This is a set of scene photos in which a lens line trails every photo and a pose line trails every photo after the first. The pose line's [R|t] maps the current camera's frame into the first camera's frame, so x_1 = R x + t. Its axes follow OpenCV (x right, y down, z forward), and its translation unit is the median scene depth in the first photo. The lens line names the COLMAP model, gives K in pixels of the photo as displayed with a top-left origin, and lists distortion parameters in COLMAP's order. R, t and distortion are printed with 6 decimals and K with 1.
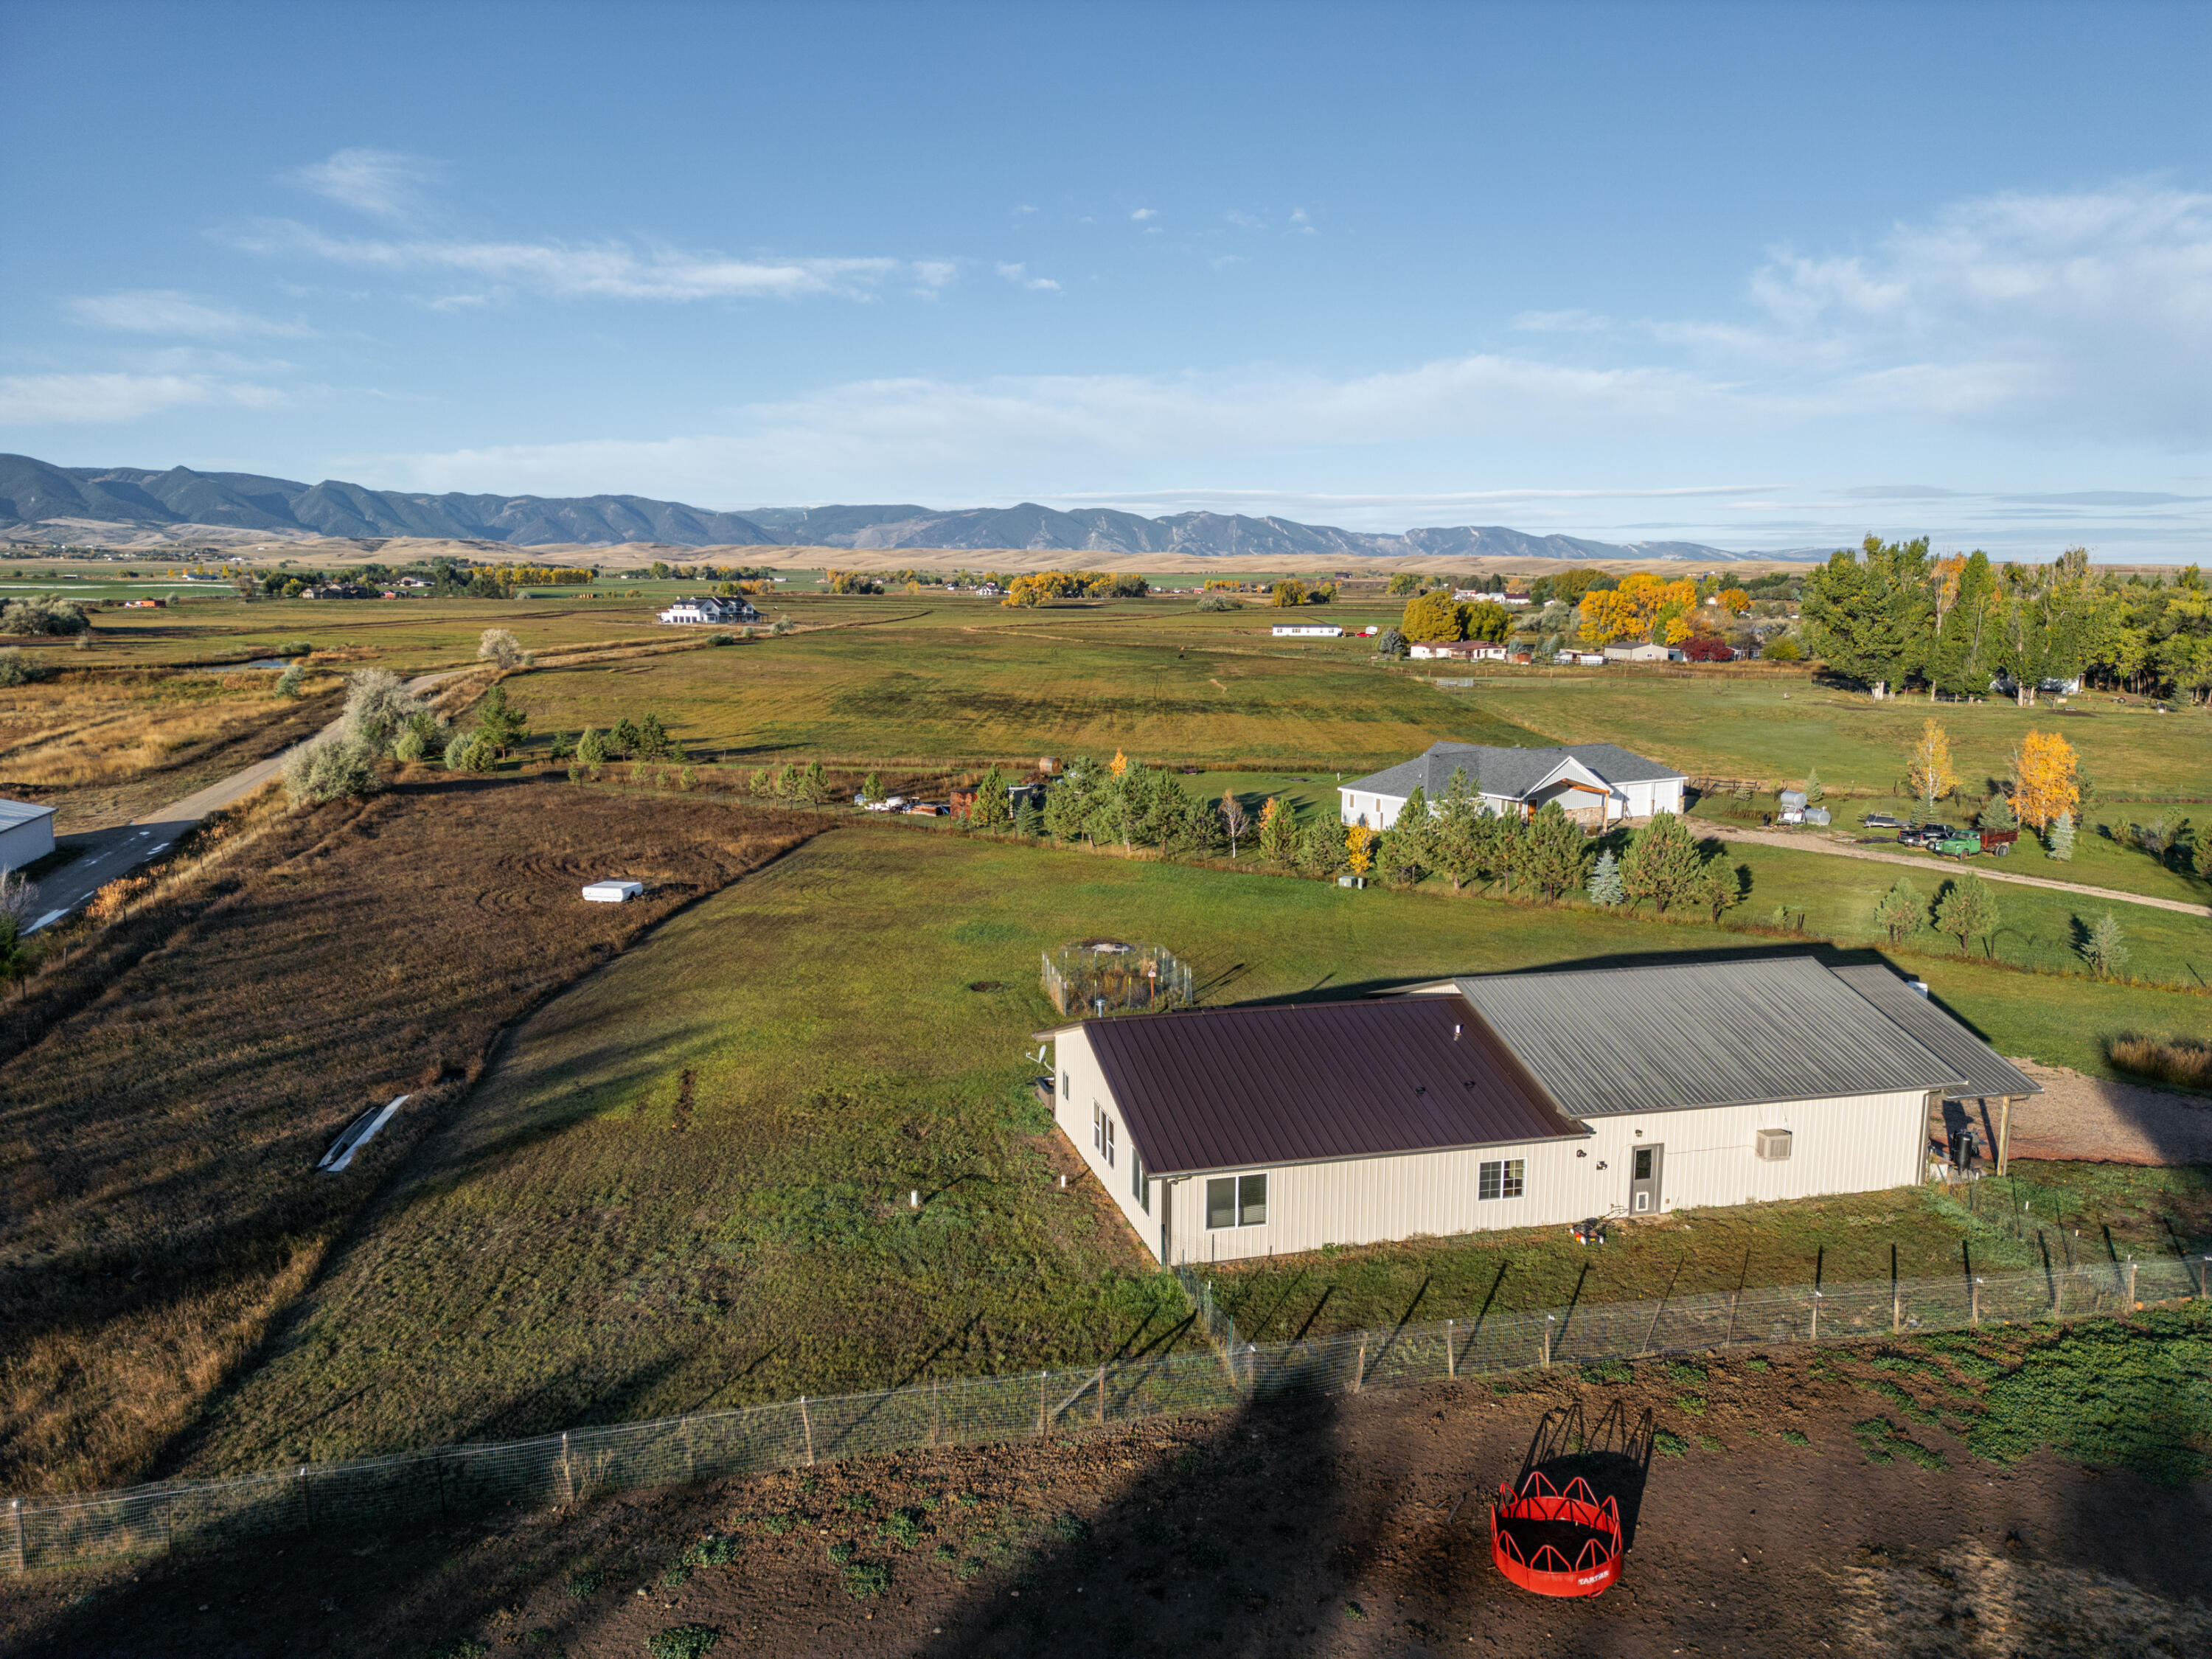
lens RADIAL K [[1533.9, 0, 1106.0], [0, 1533.9, 829.5], [0, 0, 1]] dist [0.082041, -0.085525]
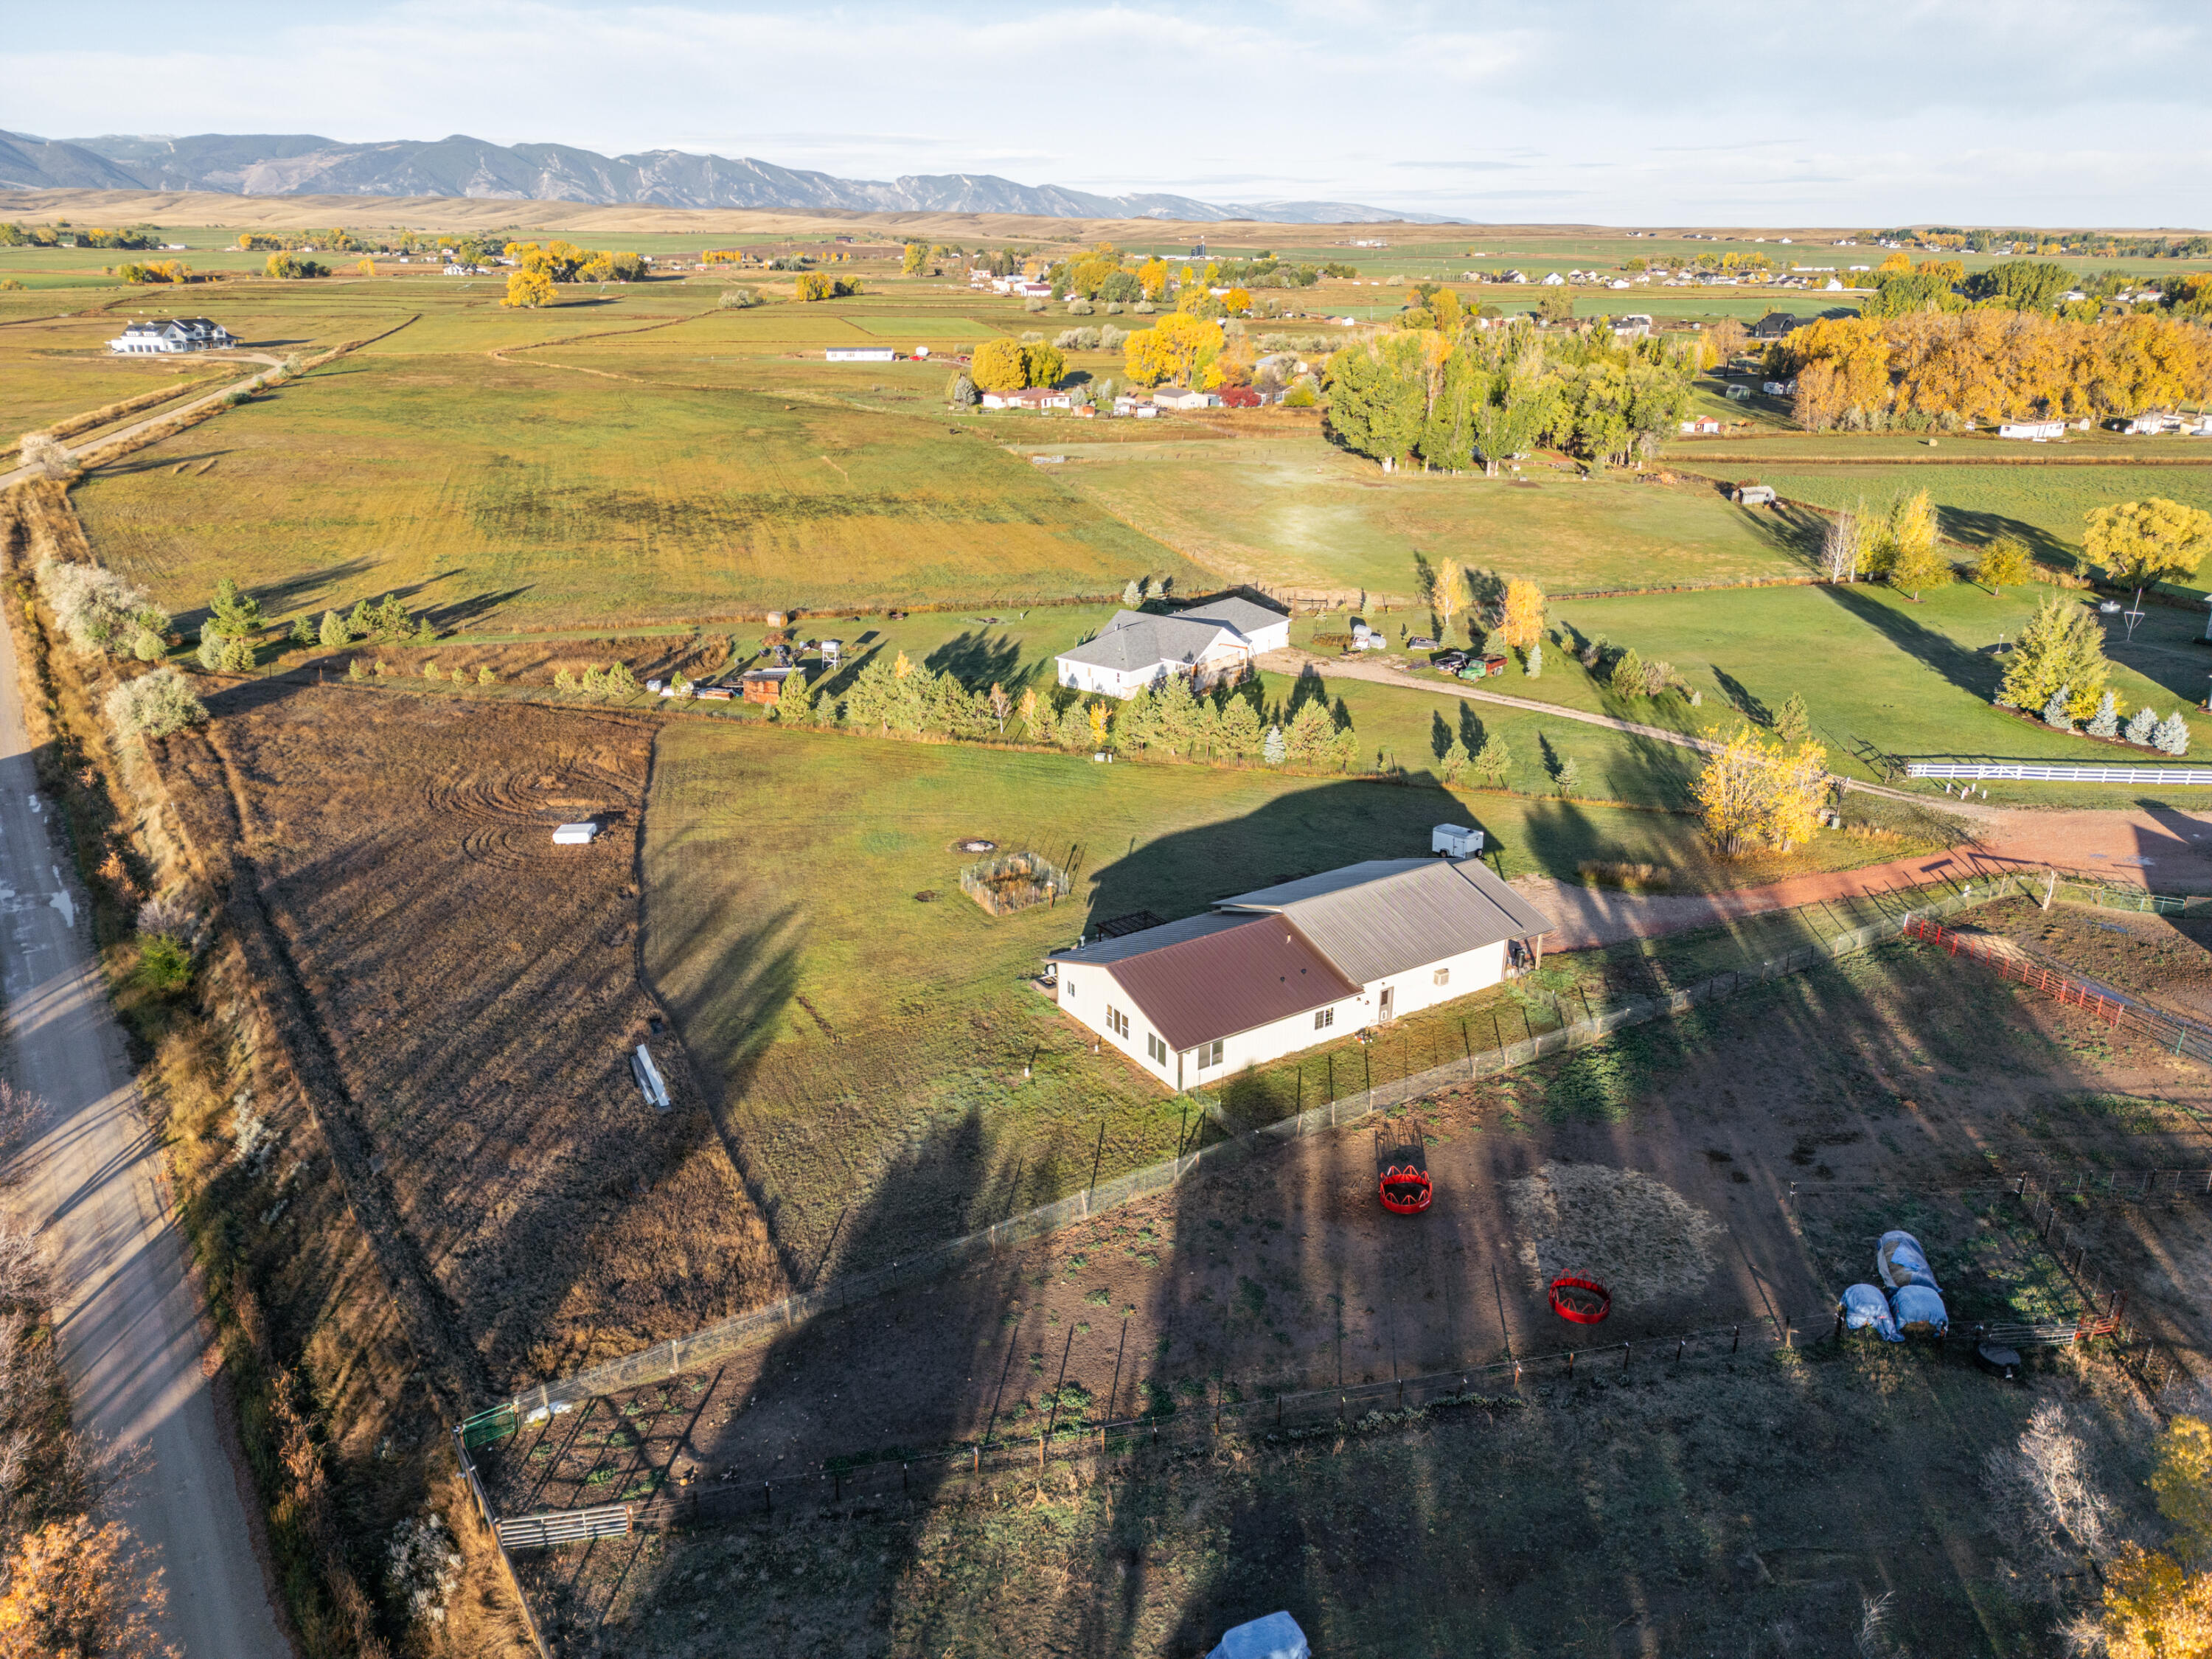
lens RADIAL K [[1533.9, 0, 1106.0], [0, 1533.9, 829.5], [0, 0, 1]] dist [0.082041, -0.085525]
pose [[0.951088, -0.113604, 0.287273, -0.103691], [0.051676, 0.975331, 0.214614, -0.084545], [-0.304568, -0.189271, 0.933496, -0.133060]]
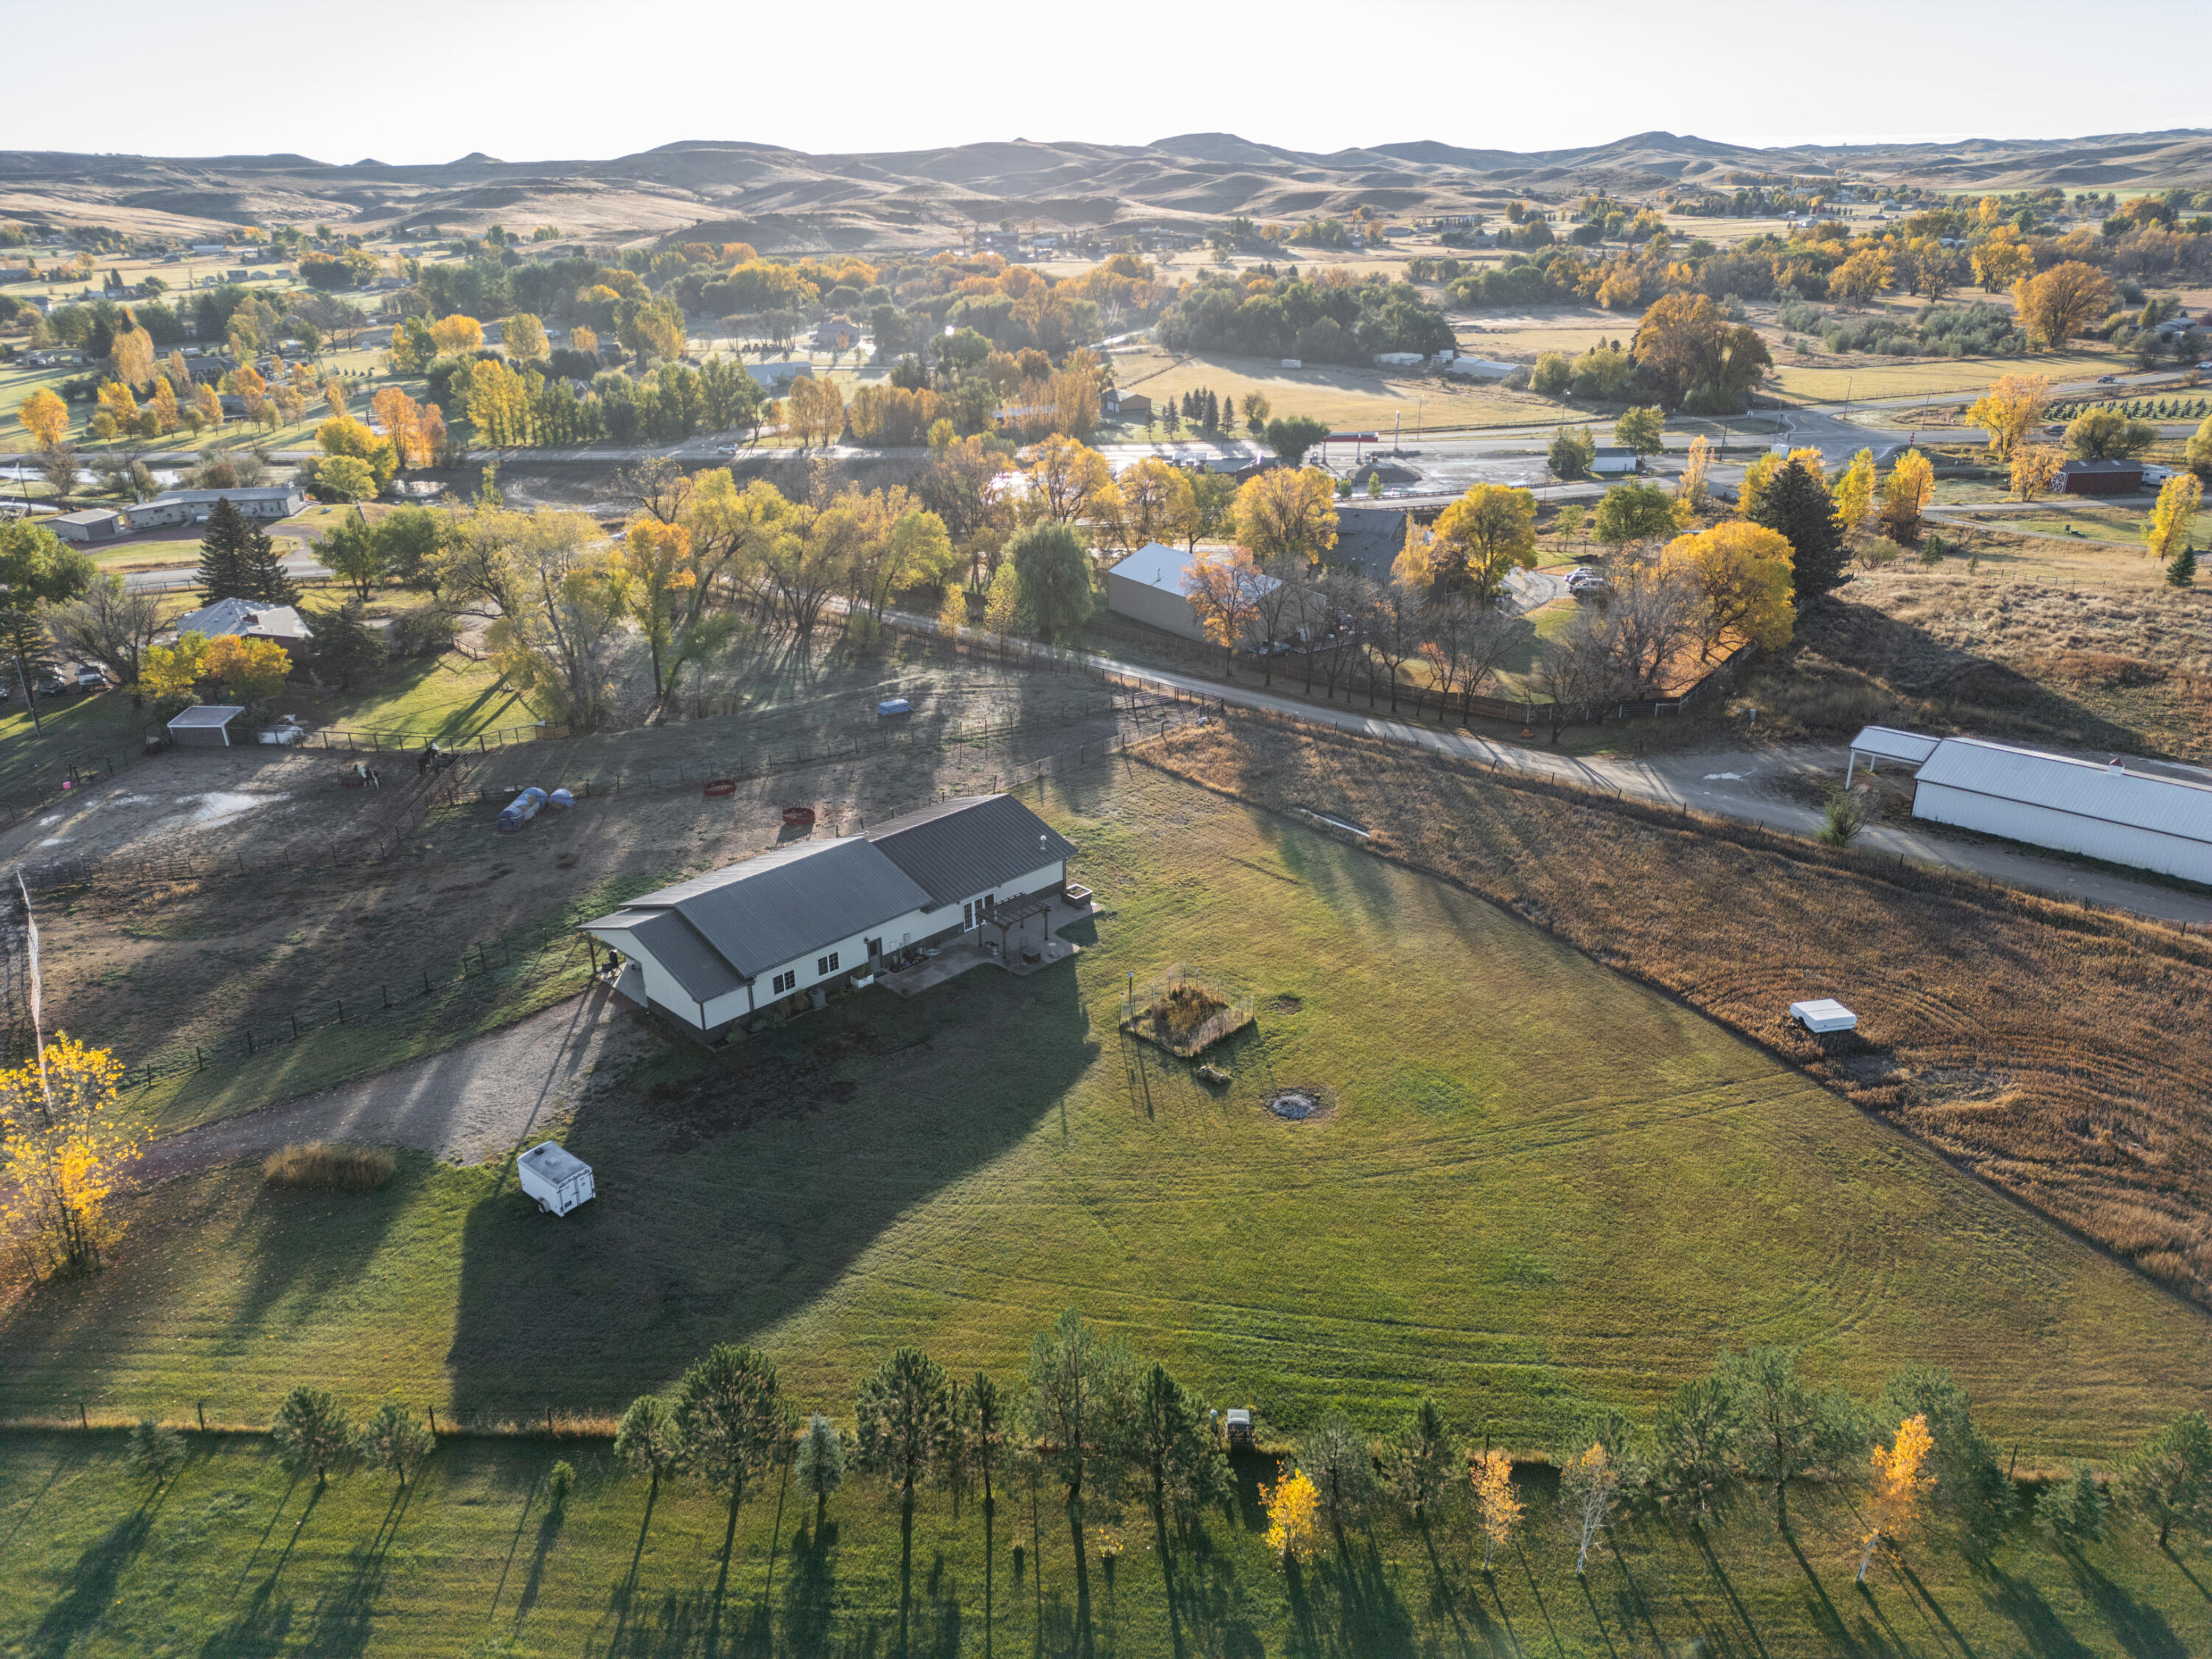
lens RADIAL K [[1533.9, 0, 1106.0], [0, 1533.9, 829.5], [0, 0, 1]] dist [0.082041, -0.085525]
pose [[-0.868615, 0.183931, -0.460083, 0.172734], [-0.066944, 0.876470, 0.476780, -0.181323], [0.490944, 0.444938, -0.749002, 0.535059]]
